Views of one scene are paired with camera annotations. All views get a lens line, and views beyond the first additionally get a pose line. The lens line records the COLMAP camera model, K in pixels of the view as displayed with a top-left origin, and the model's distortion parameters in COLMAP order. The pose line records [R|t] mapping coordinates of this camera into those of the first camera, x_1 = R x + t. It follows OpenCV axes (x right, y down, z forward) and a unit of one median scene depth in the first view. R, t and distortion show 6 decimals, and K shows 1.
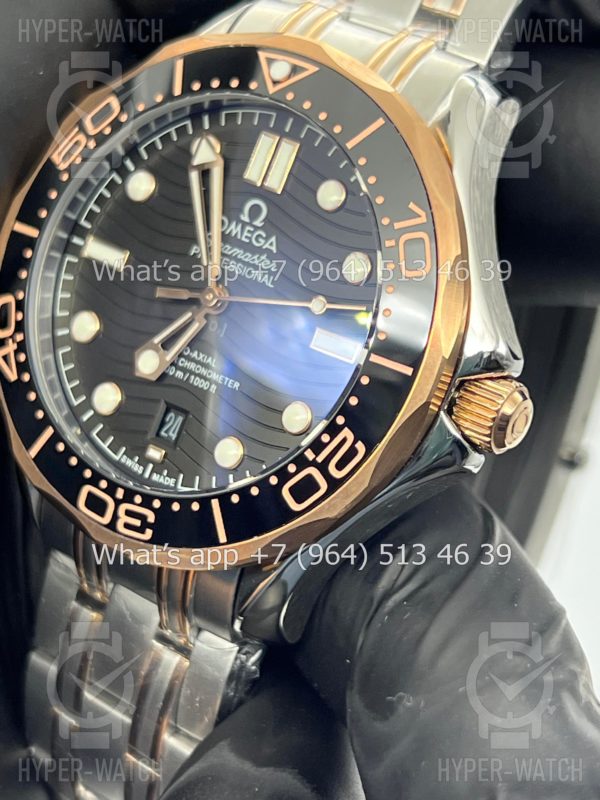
lens RADIAL K [[1874.3, 0, 309.9], [0, 1874.3, 394.6], [0, 0, 1]] dist [0.169797, 0.000000]
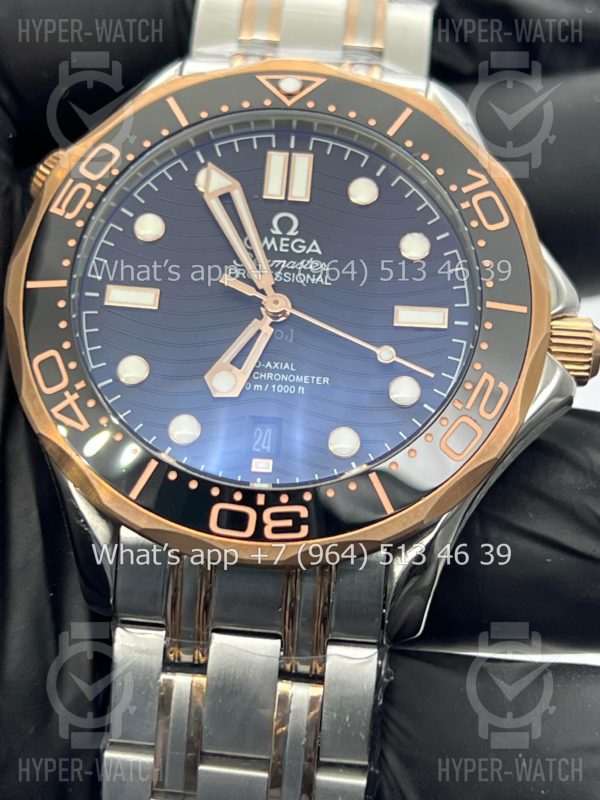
lens RADIAL K [[1874.3, 0, 279.6], [0, 1874.3, 398.4], [0, 0, 1]] dist [0.169797, 0.000000]
pose [[0.843930, -0.134852, 0.519227, -0.578101], [0.259981, 0.949443, -0.175976, 0.172981], [-0.469246, 0.283501, 0.836323, 0.173855]]
